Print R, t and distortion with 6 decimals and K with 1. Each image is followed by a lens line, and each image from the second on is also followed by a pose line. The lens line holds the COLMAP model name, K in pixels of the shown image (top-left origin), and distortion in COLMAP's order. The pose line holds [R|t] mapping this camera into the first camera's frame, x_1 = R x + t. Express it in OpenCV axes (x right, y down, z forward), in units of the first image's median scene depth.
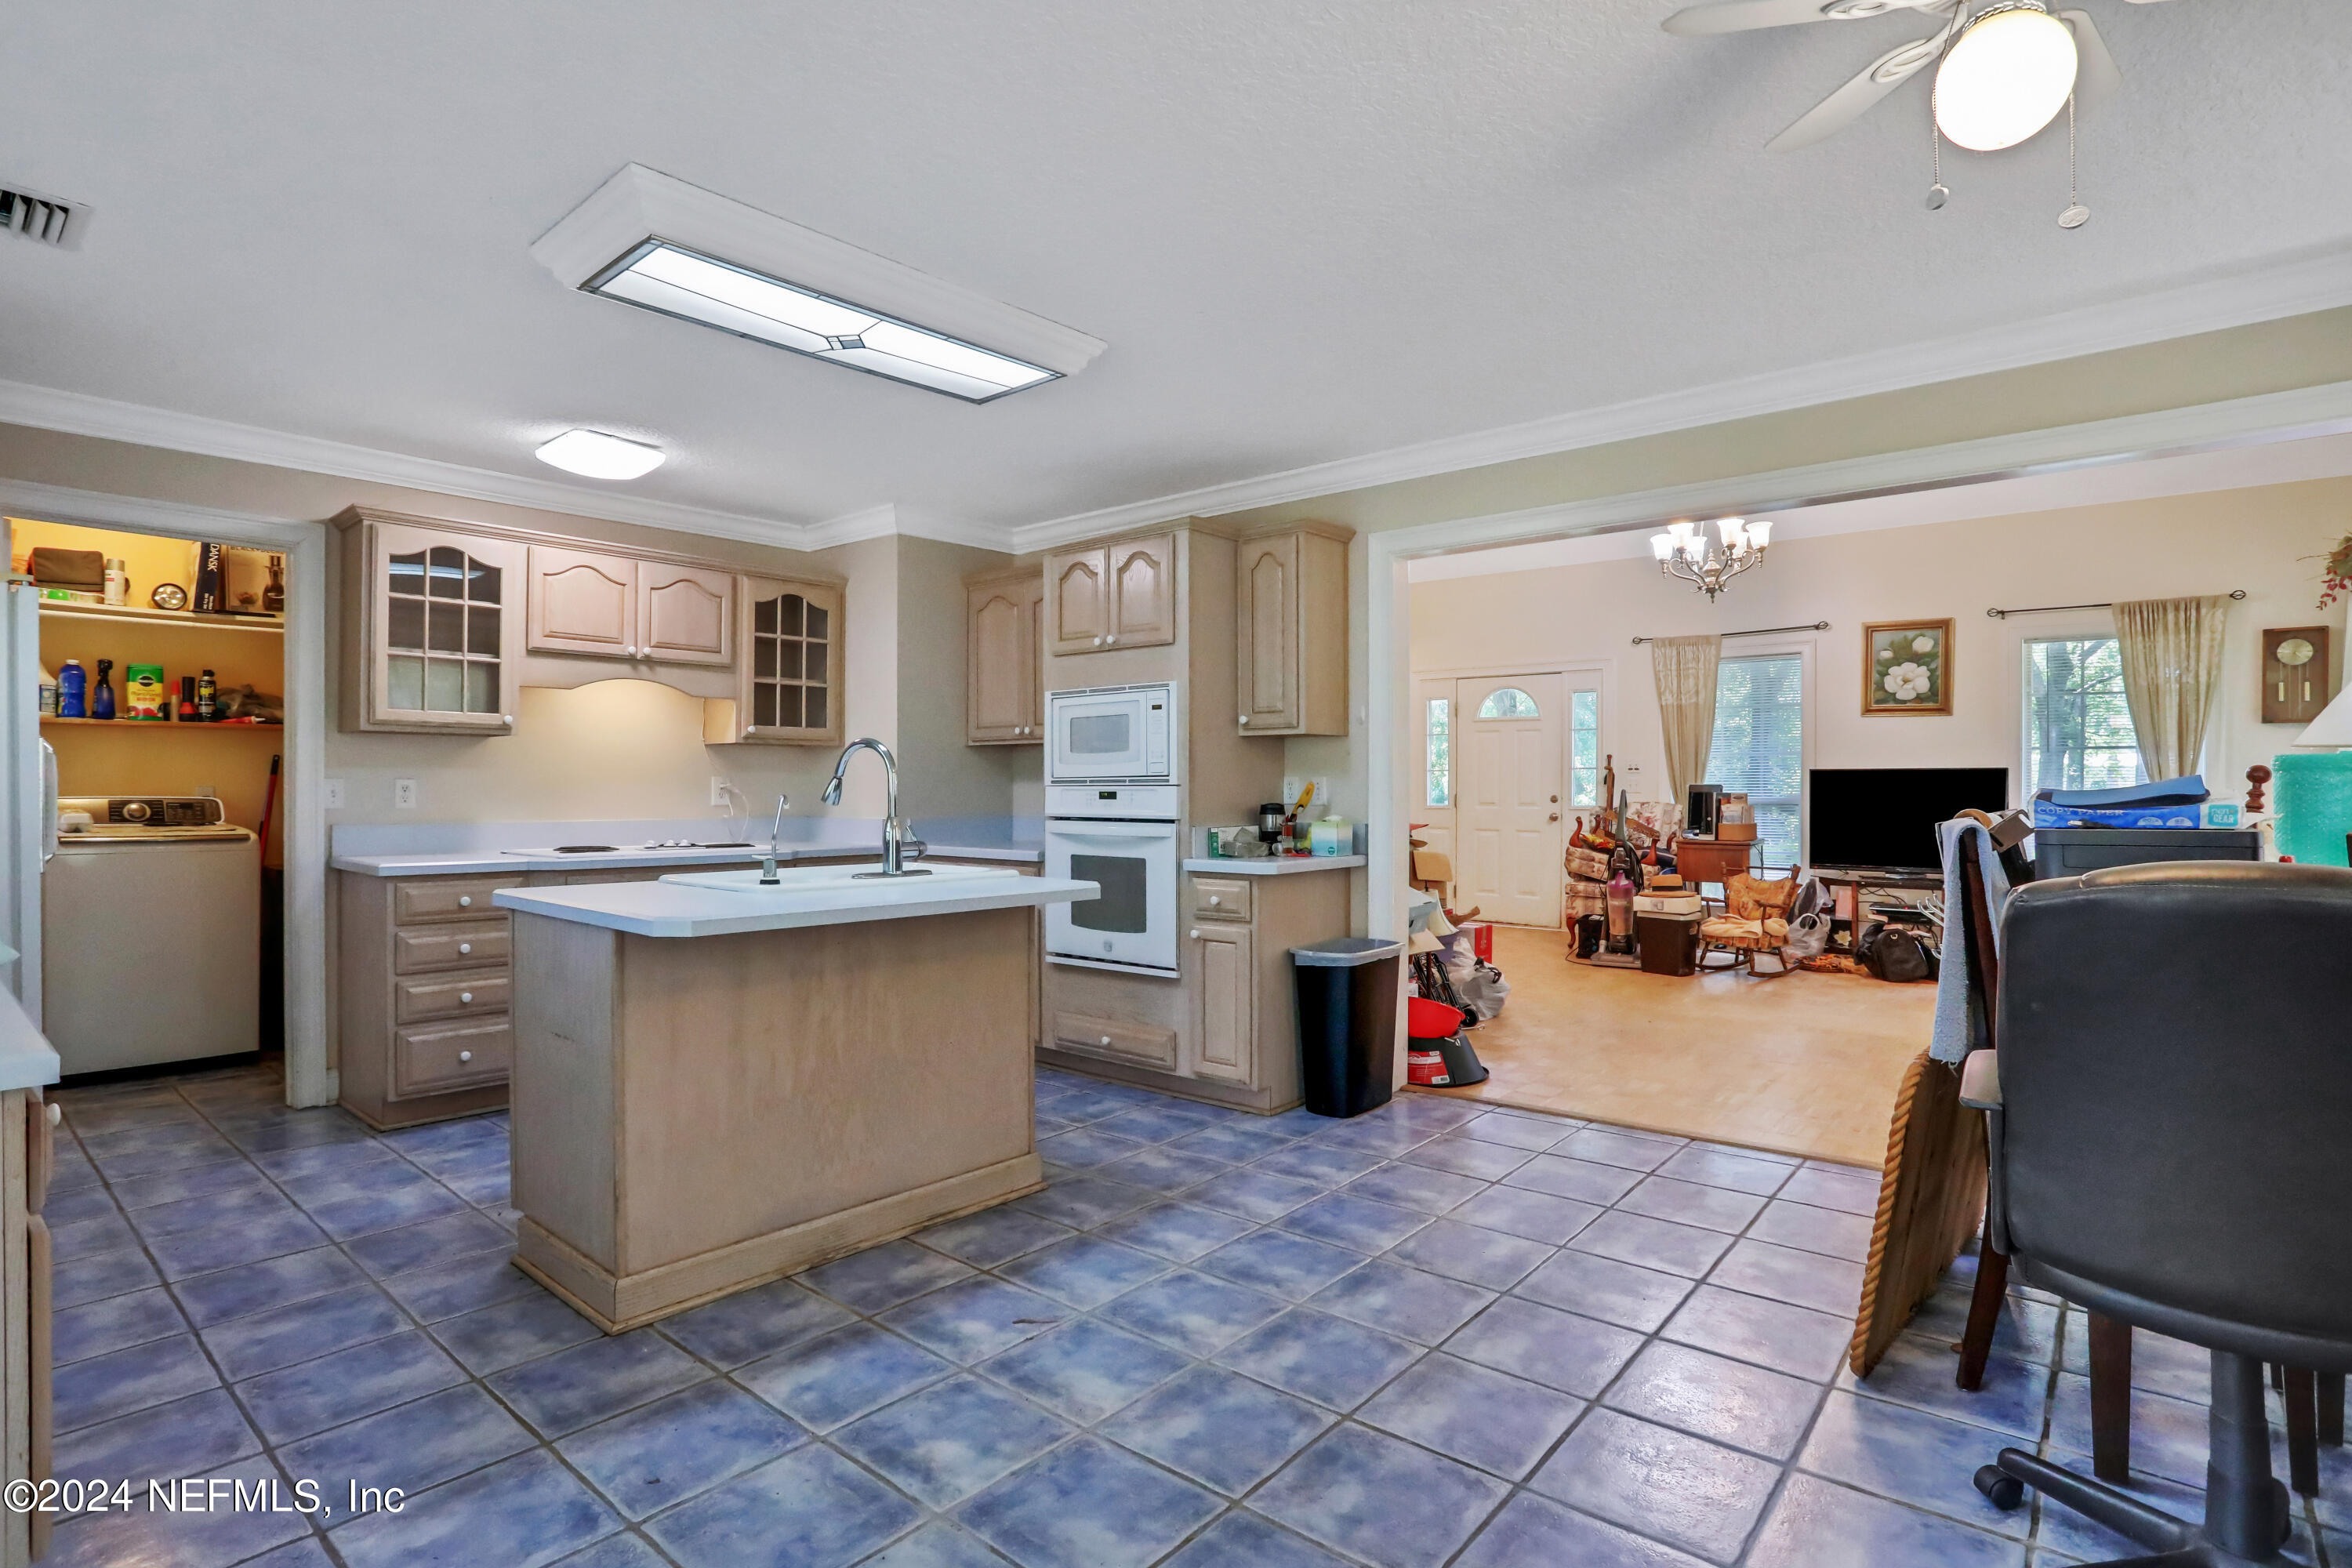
lens RADIAL K [[1155.5, 0, 1178.1], [0, 1155.5, 792.3], [0, 0, 1]] dist [-0.061929, 0.018648]
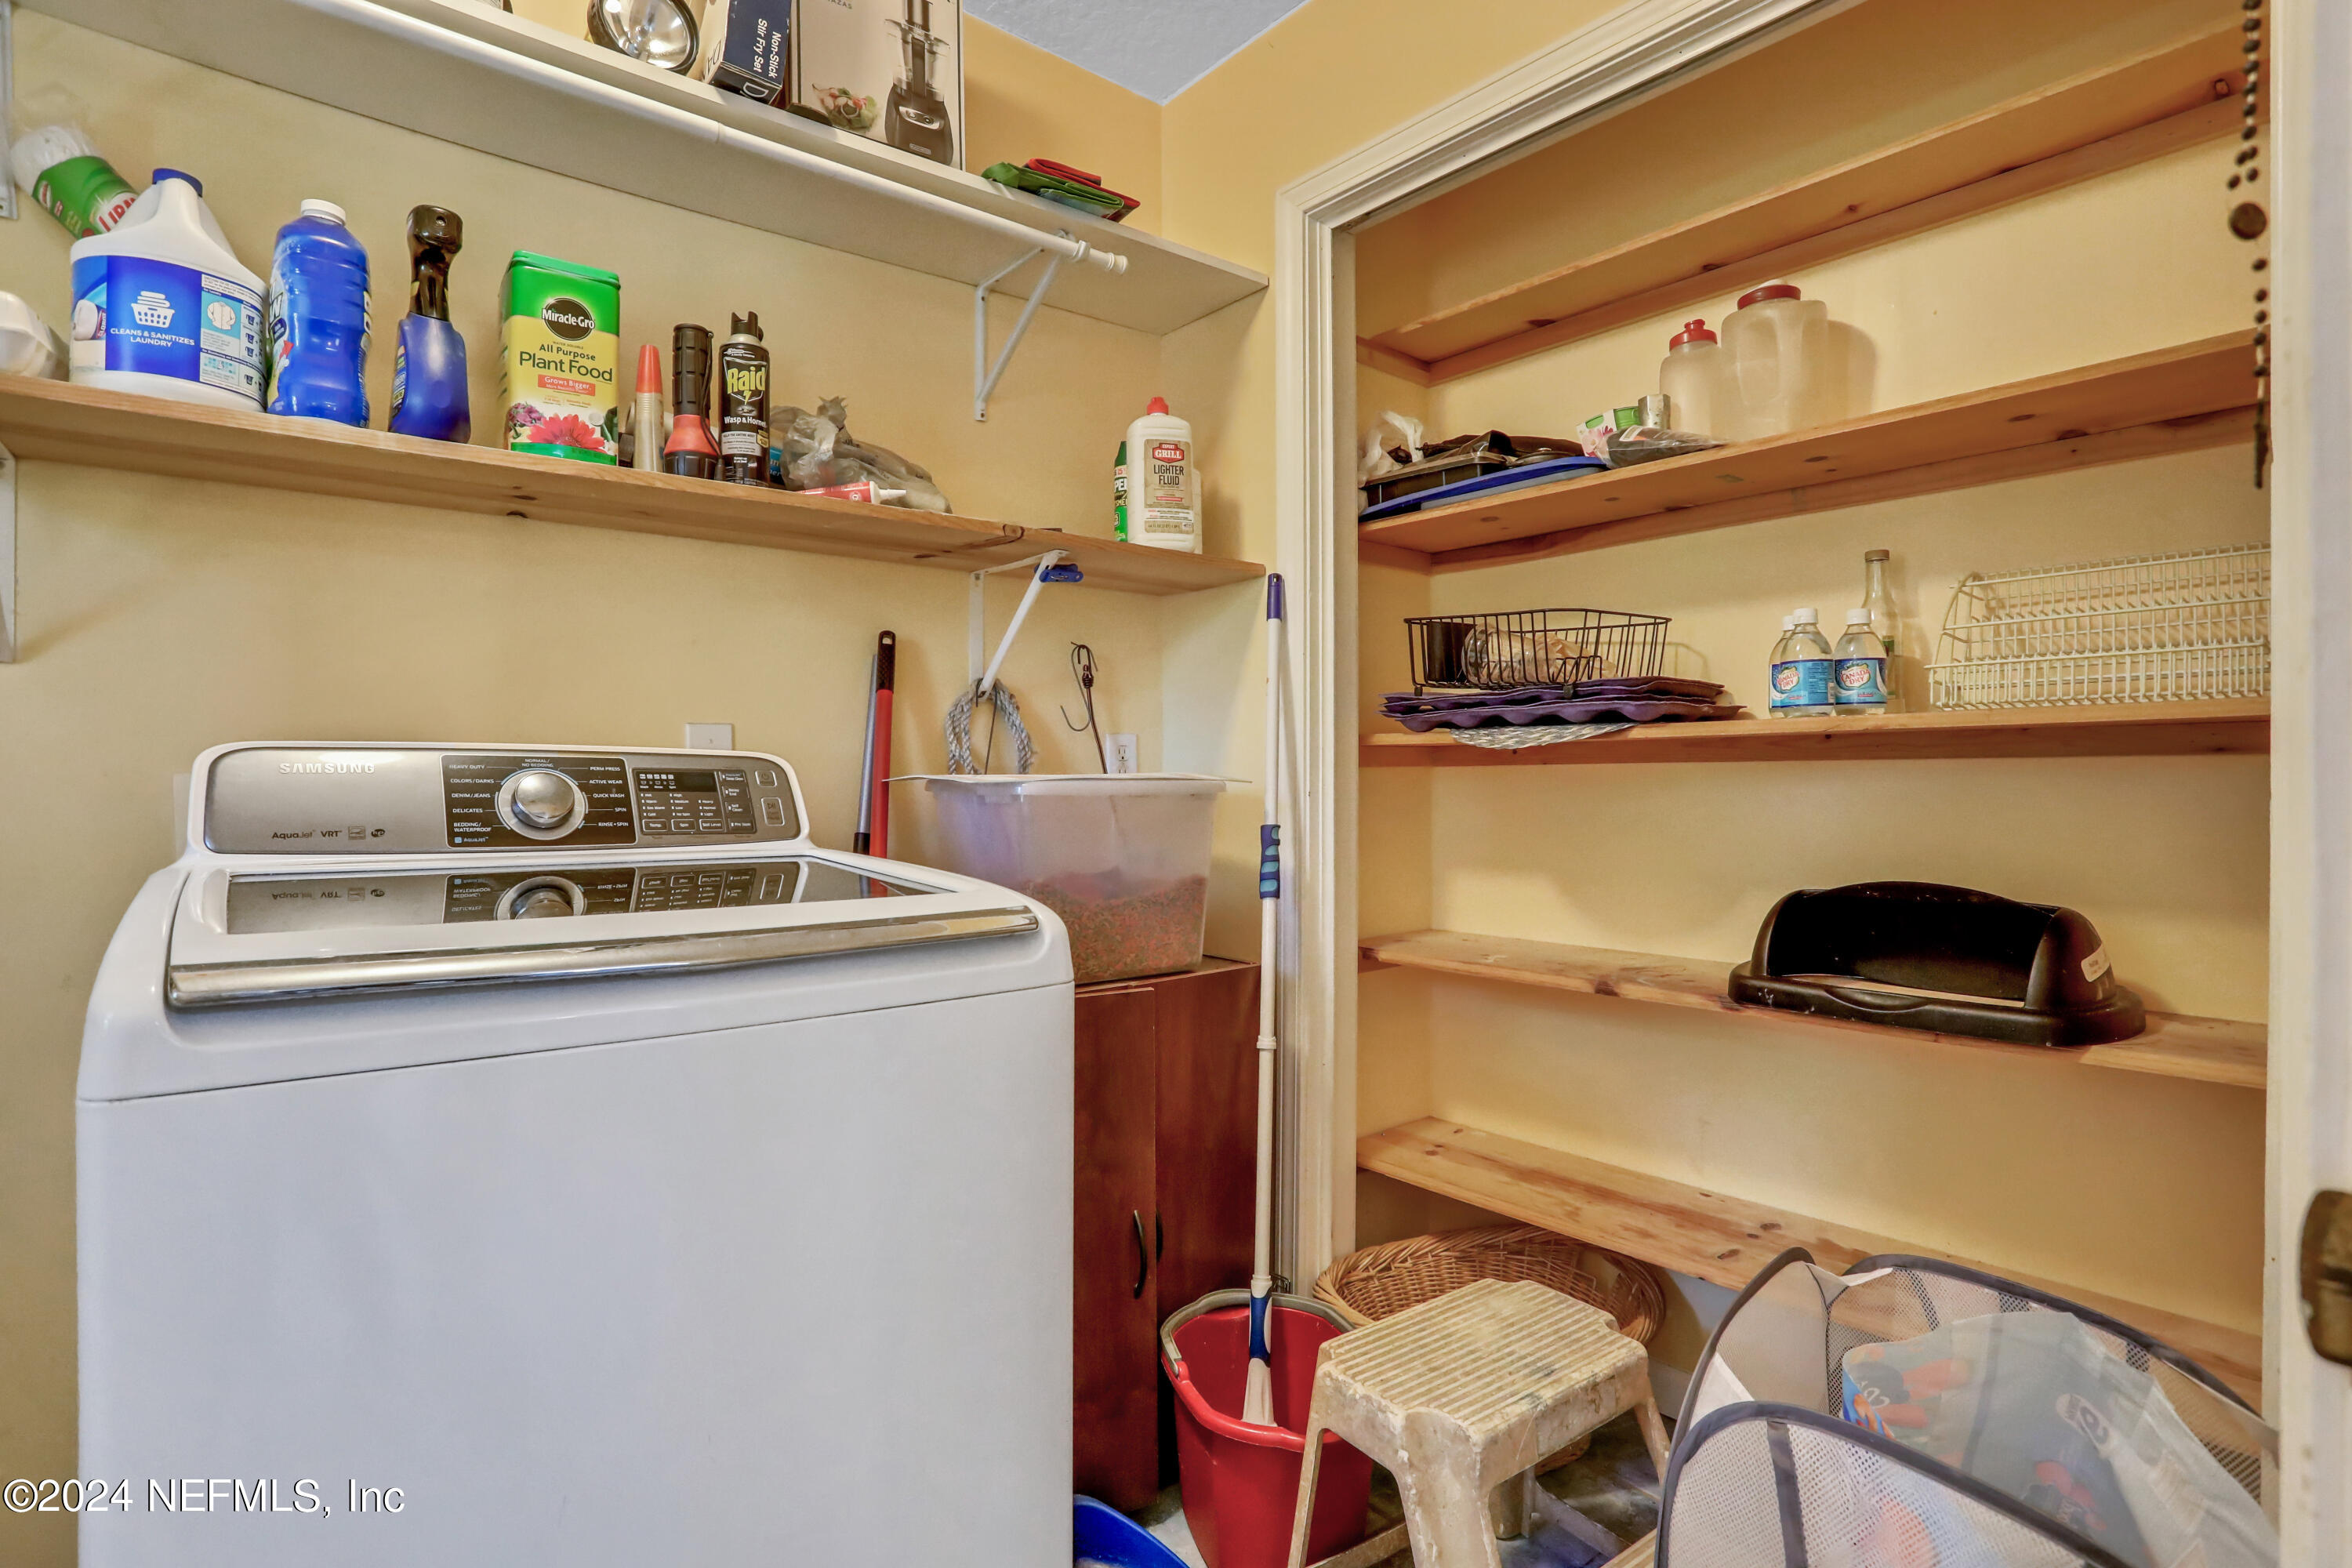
lens RADIAL K [[1155.5, 0, 1189.2], [0, 1155.5, 786.1], [0, 0, 1]] dist [-0.061929, 0.018648]
pose [[0.983070, -0.000783, -0.183230, -0.831507], [0.001744, 0.999986, 0.005082, 0.014211], [0.183223, -0.005316, 0.983057, 0.860840]]
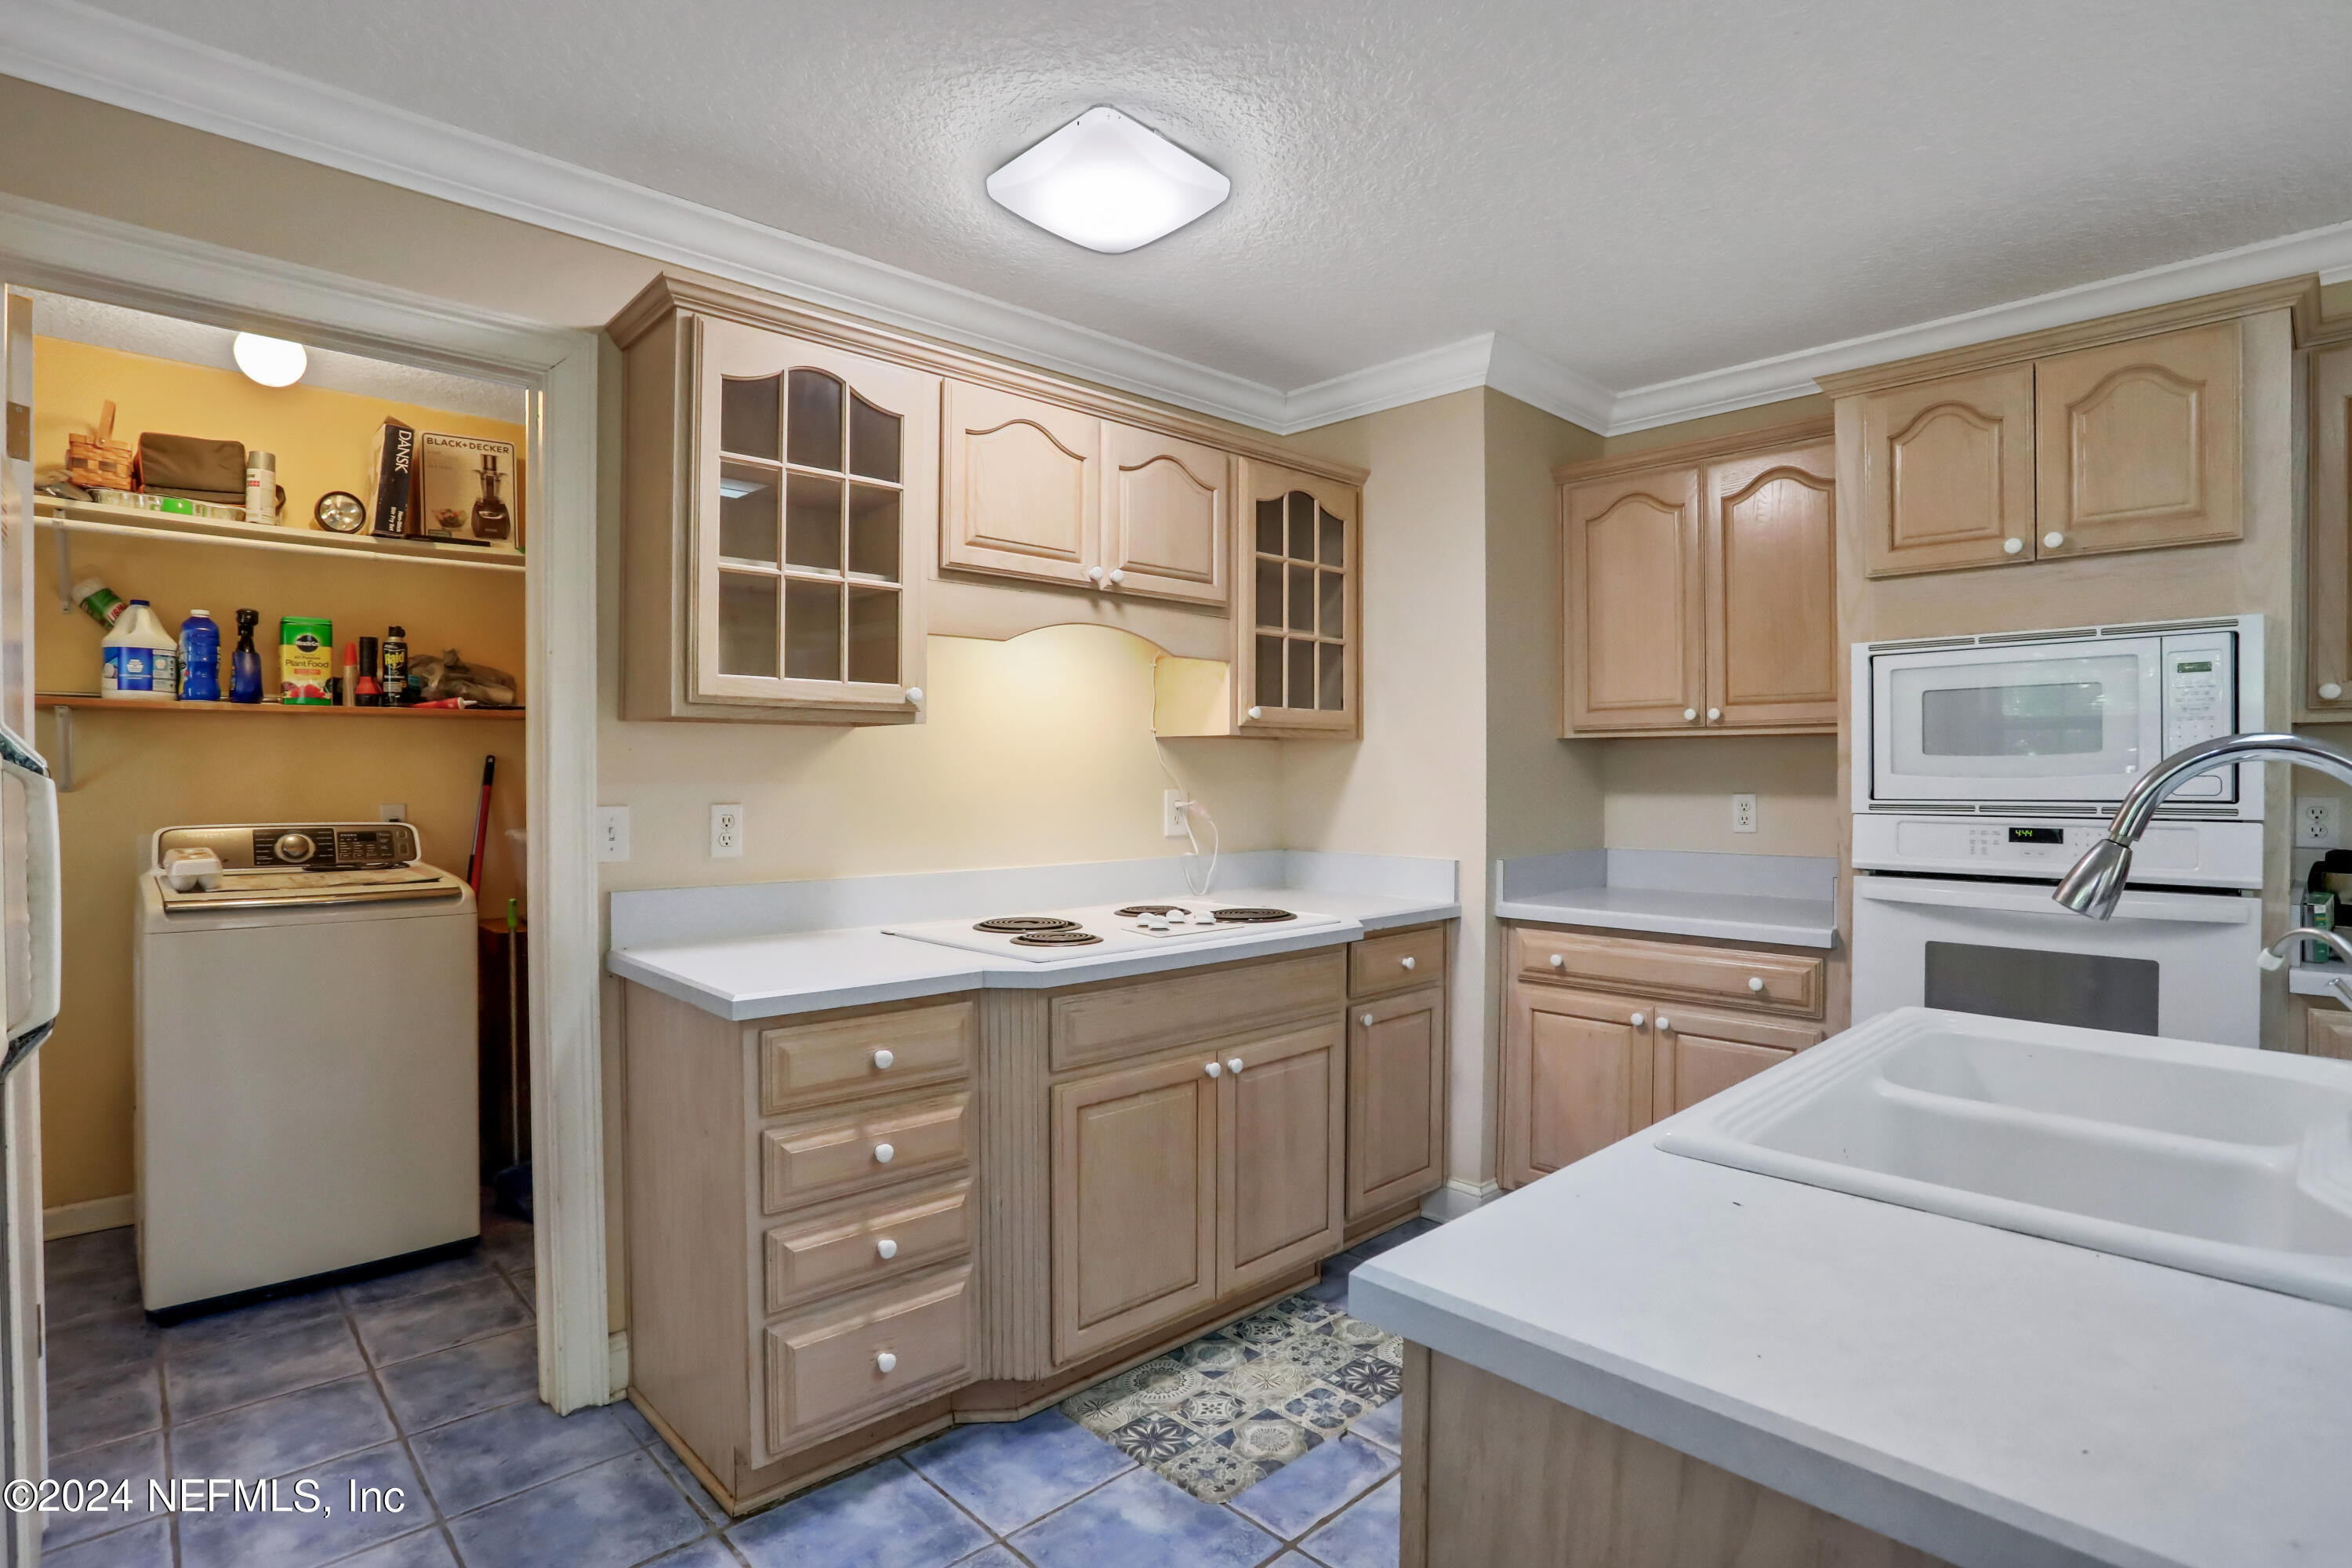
lens RADIAL K [[1155.5, 0, 1178.5], [0, 1155.5, 792.0], [0, 0, 1]] dist [-0.061929, 0.018648]
pose [[0.993868, 0.000802, -0.110571, -0.403611], [0.000508, 0.999930, 0.011816, -0.024276], [0.110573, -0.011800, 0.993798, 0.464286]]
